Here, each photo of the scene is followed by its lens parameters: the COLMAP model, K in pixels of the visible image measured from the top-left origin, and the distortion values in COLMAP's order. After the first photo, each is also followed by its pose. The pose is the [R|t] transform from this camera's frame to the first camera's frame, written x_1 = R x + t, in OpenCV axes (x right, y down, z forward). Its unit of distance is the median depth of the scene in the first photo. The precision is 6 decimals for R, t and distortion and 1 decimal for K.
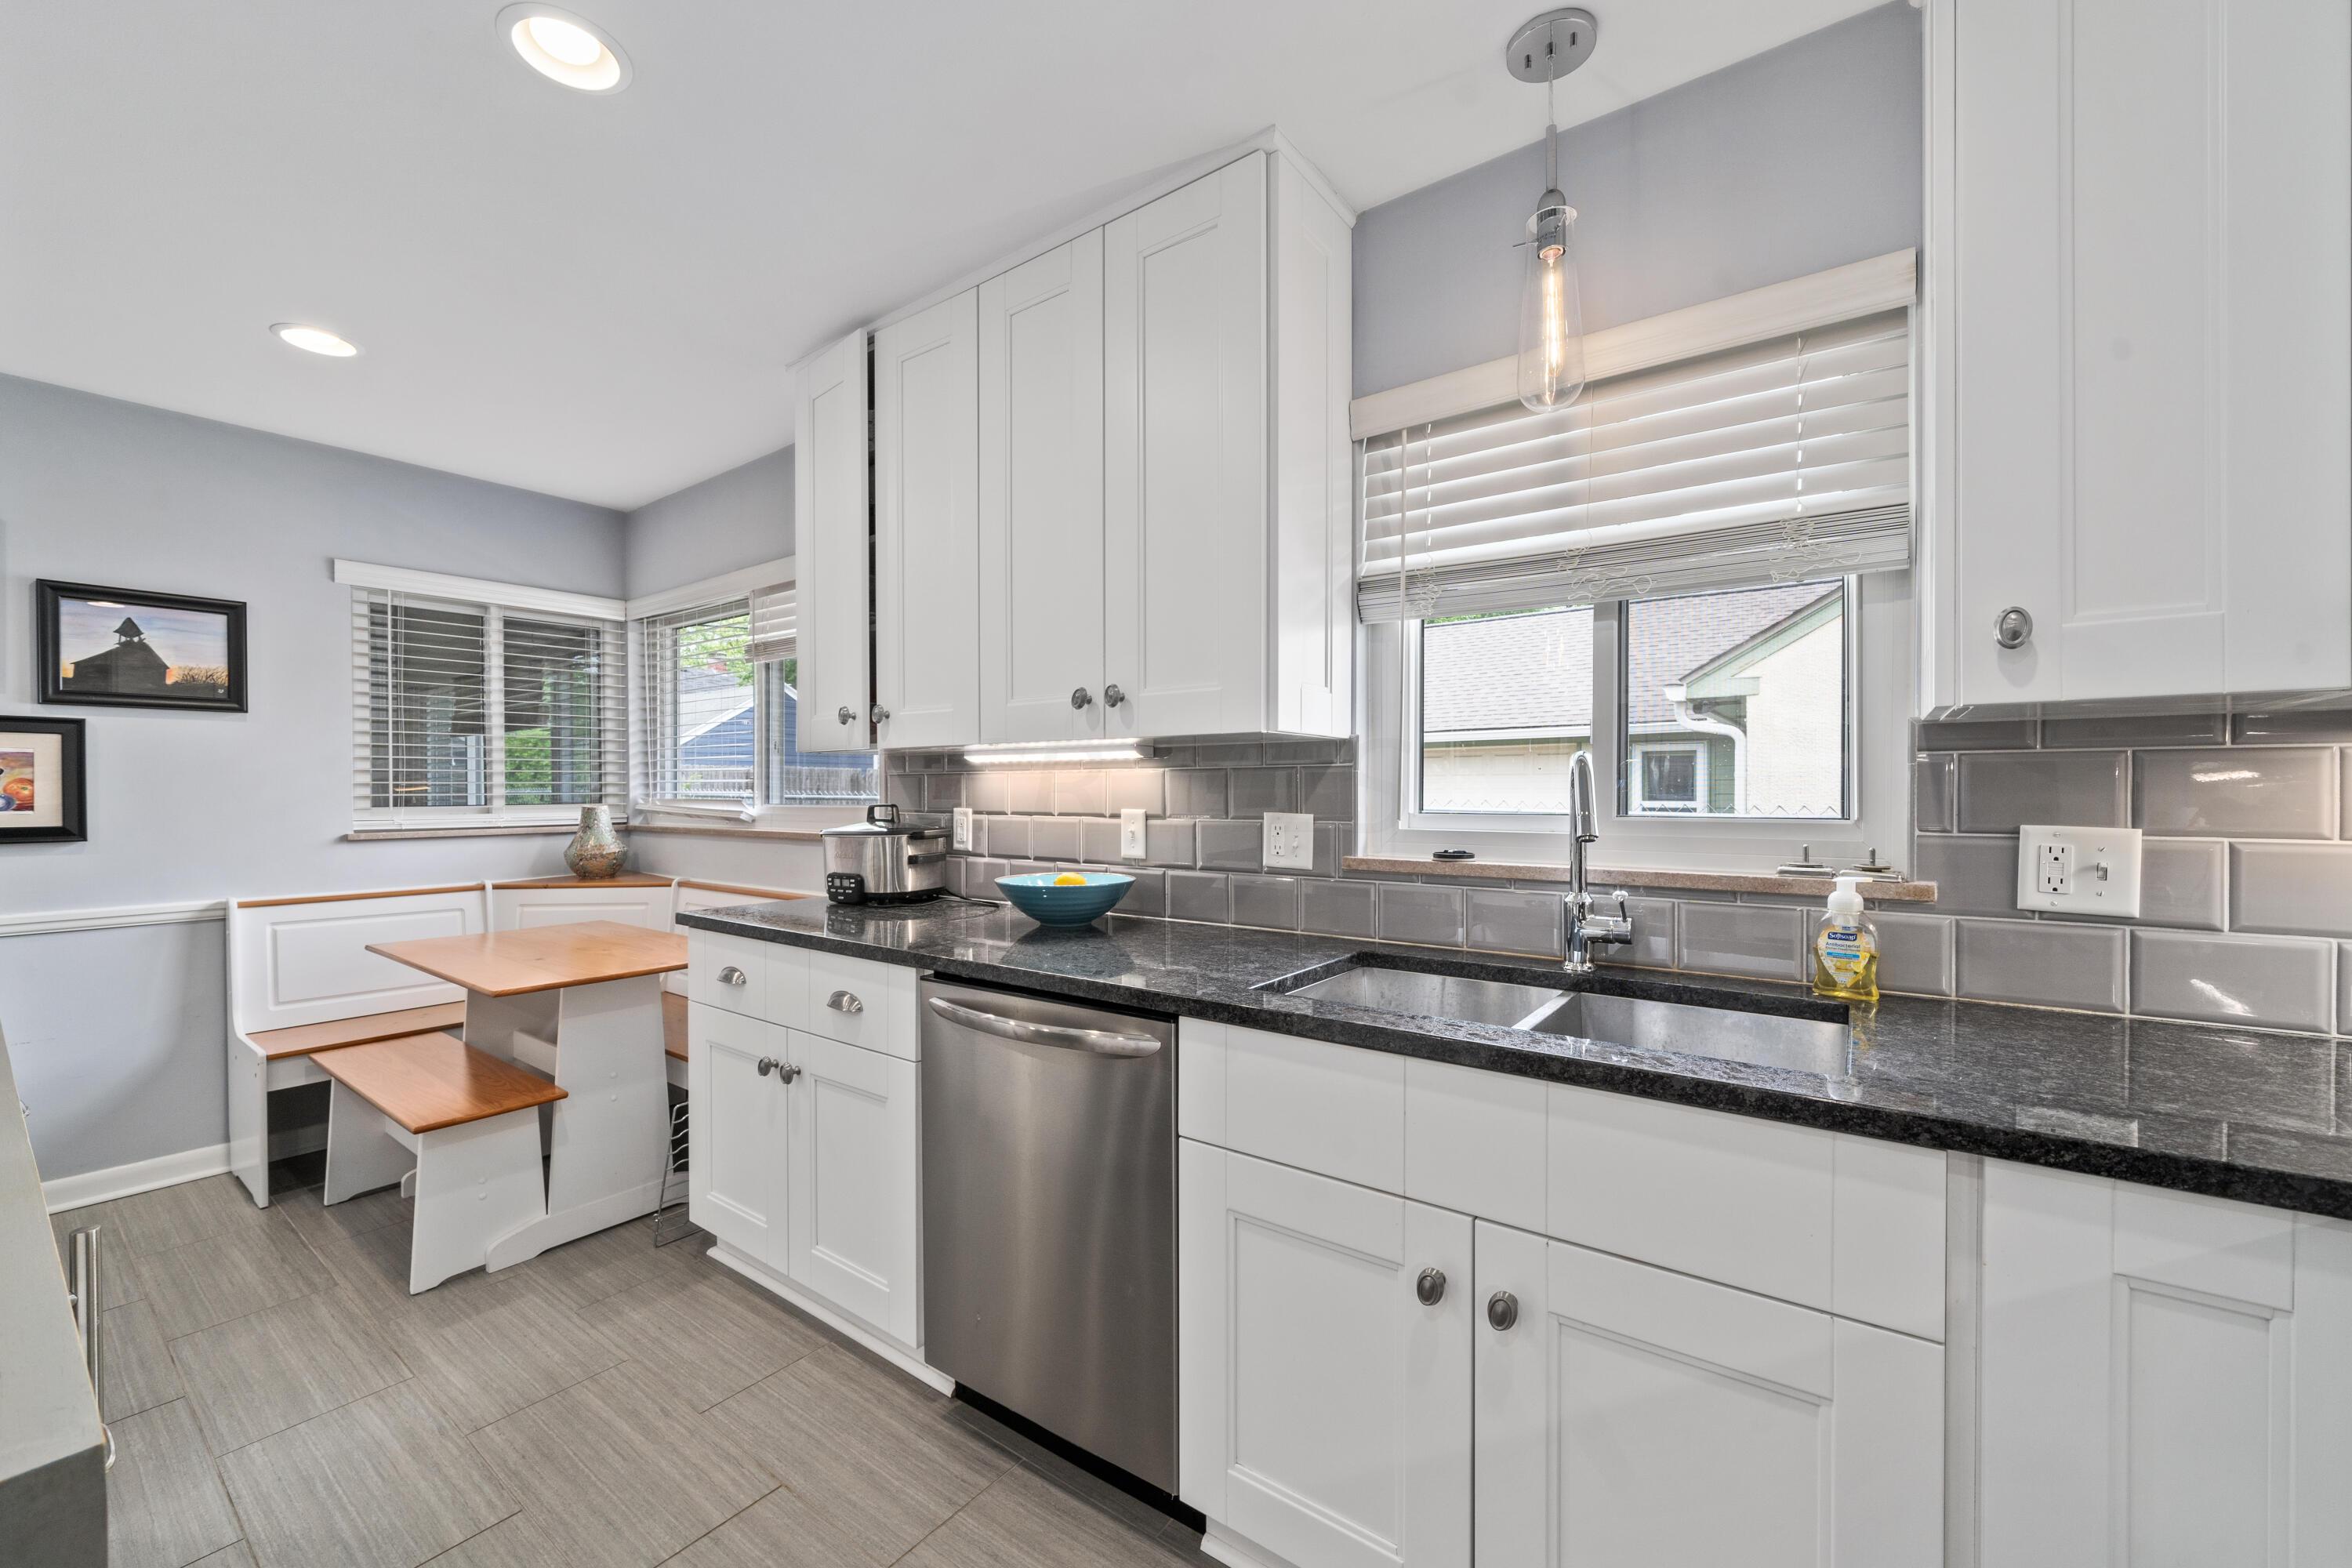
lens RADIAL K [[928.1, 0, 1166.2], [0, 928.1, 797.9], [0, 0, 1]] dist [-0.003206, -0.000028]
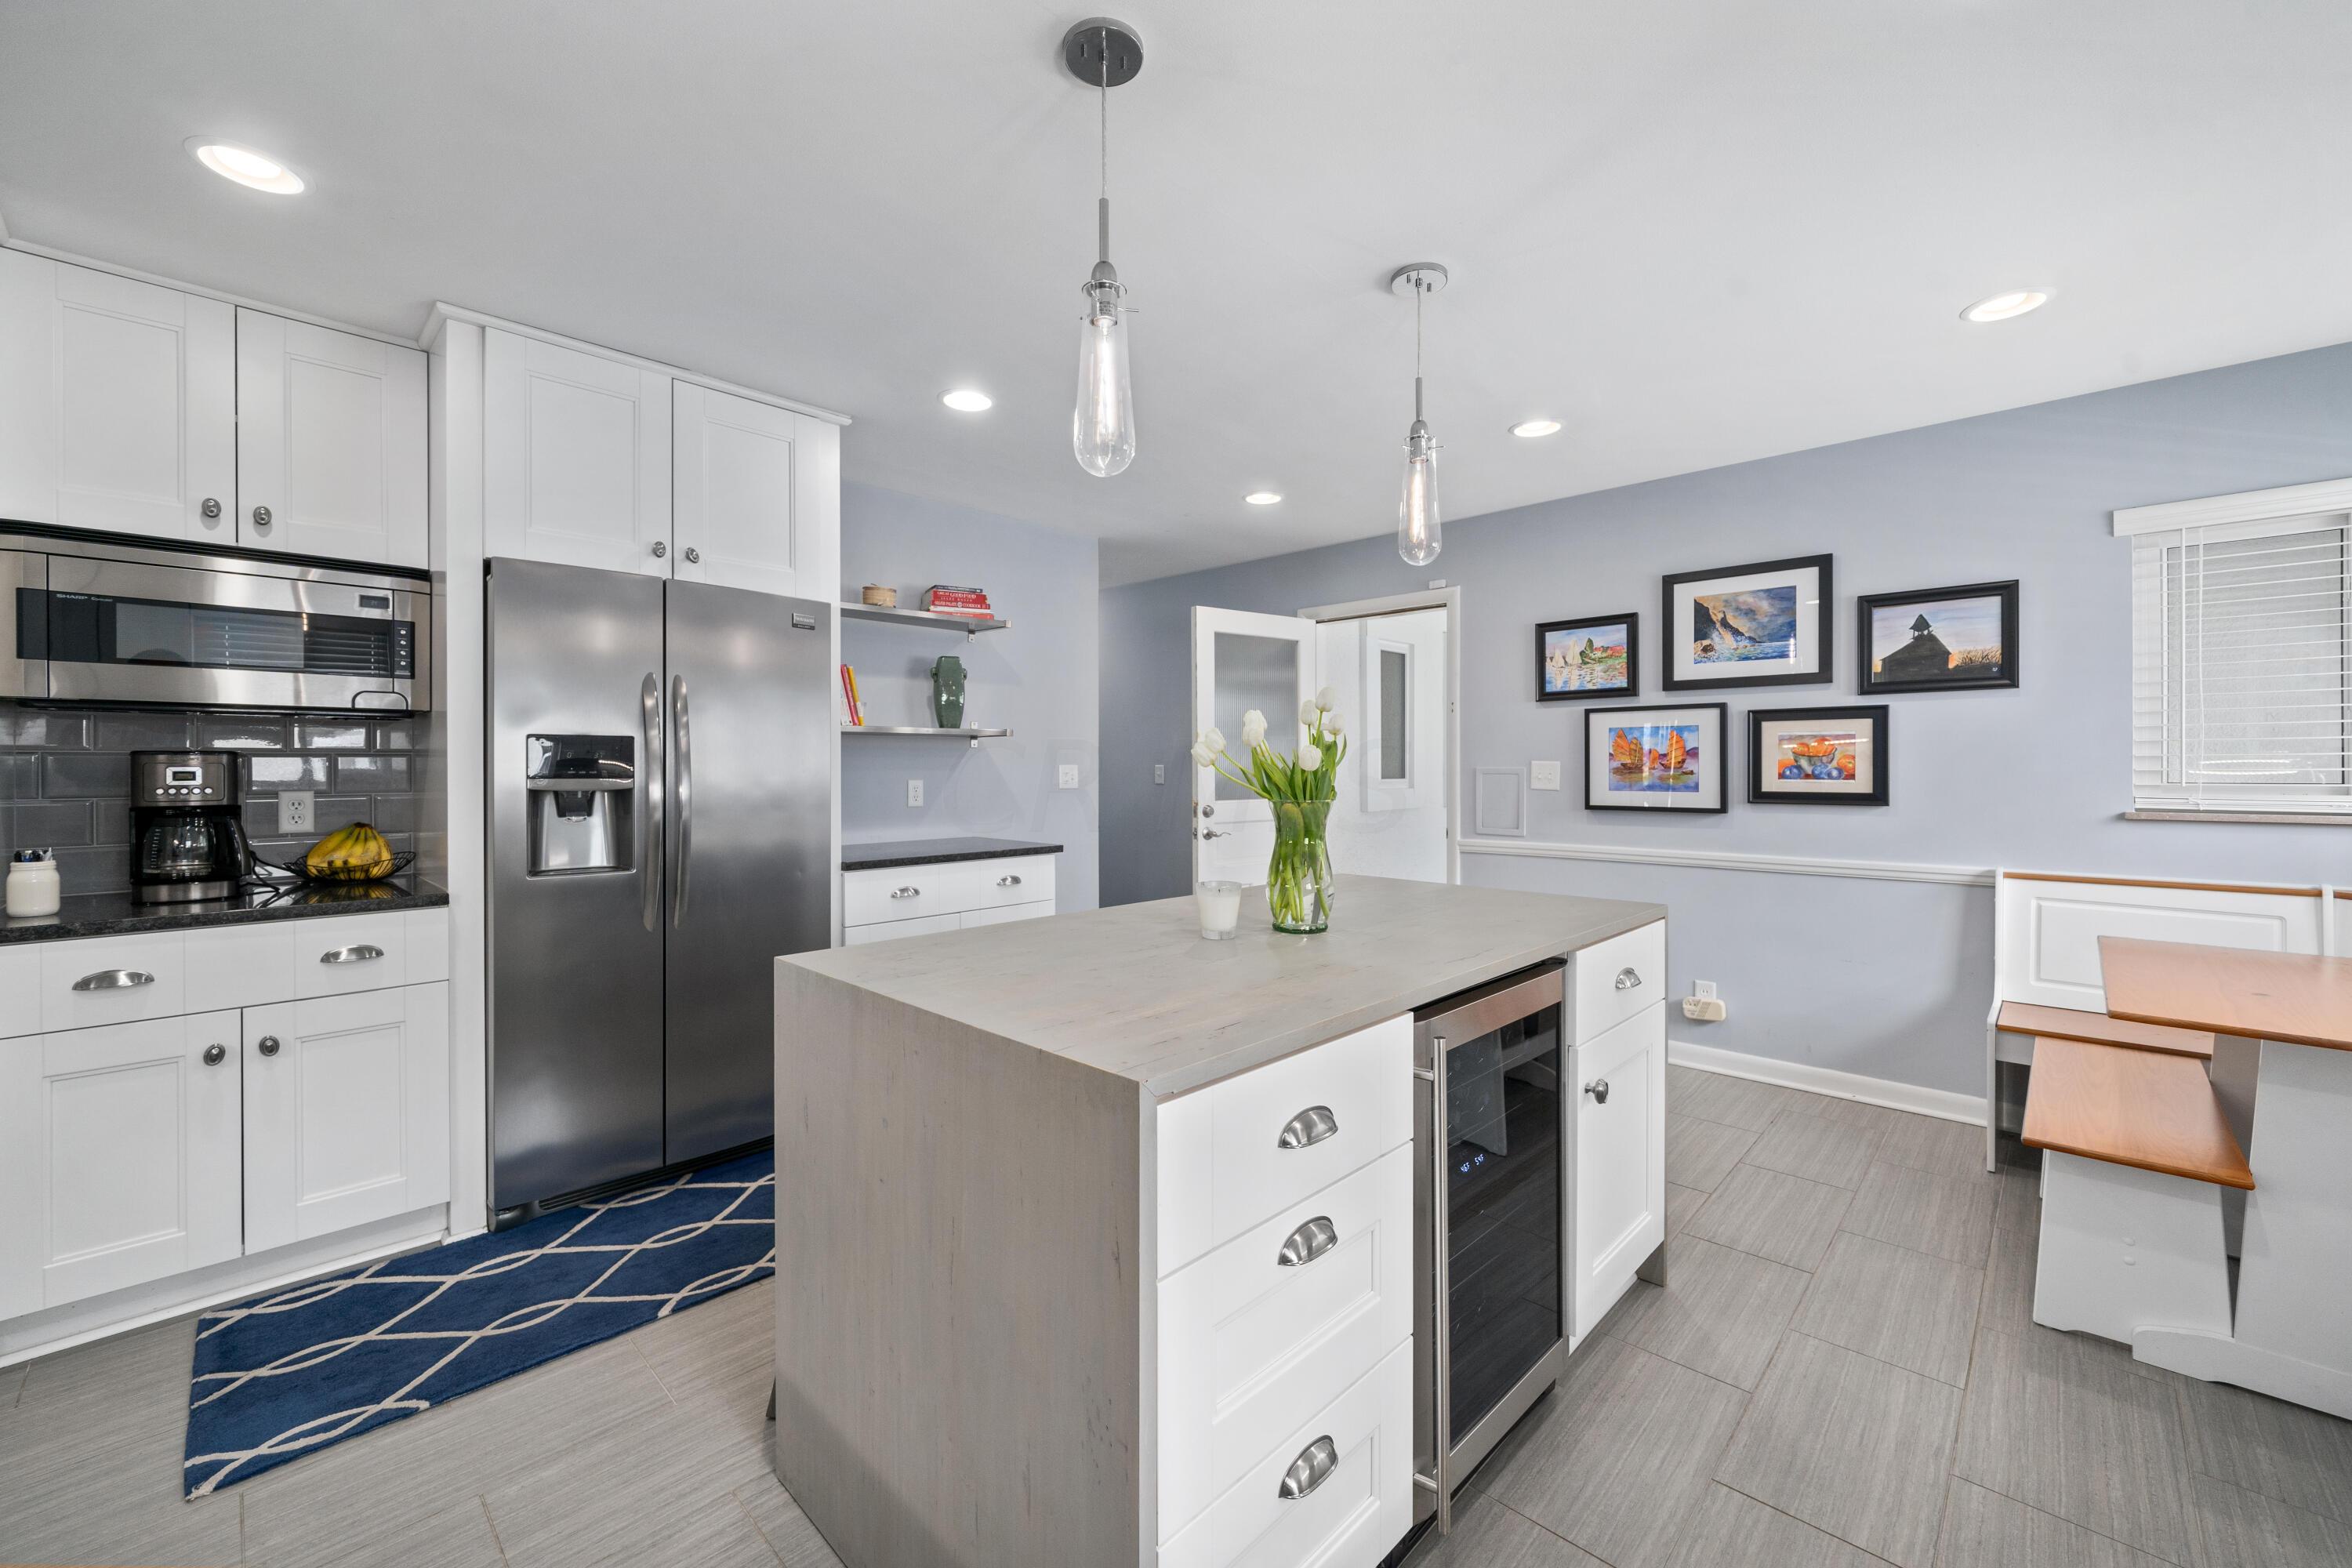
lens RADIAL K [[928.1, 0, 1163.5], [0, 928.1, 770.0], [0, 0, 1]] dist [-0.003206, -0.000028]
pose [[-0.134041, 0.008278, -0.990941, 0.159293], [-0.004355, 0.999951, 0.008942, -0.007033], [0.990966, 0.005514, -0.133998, 0.225413]]
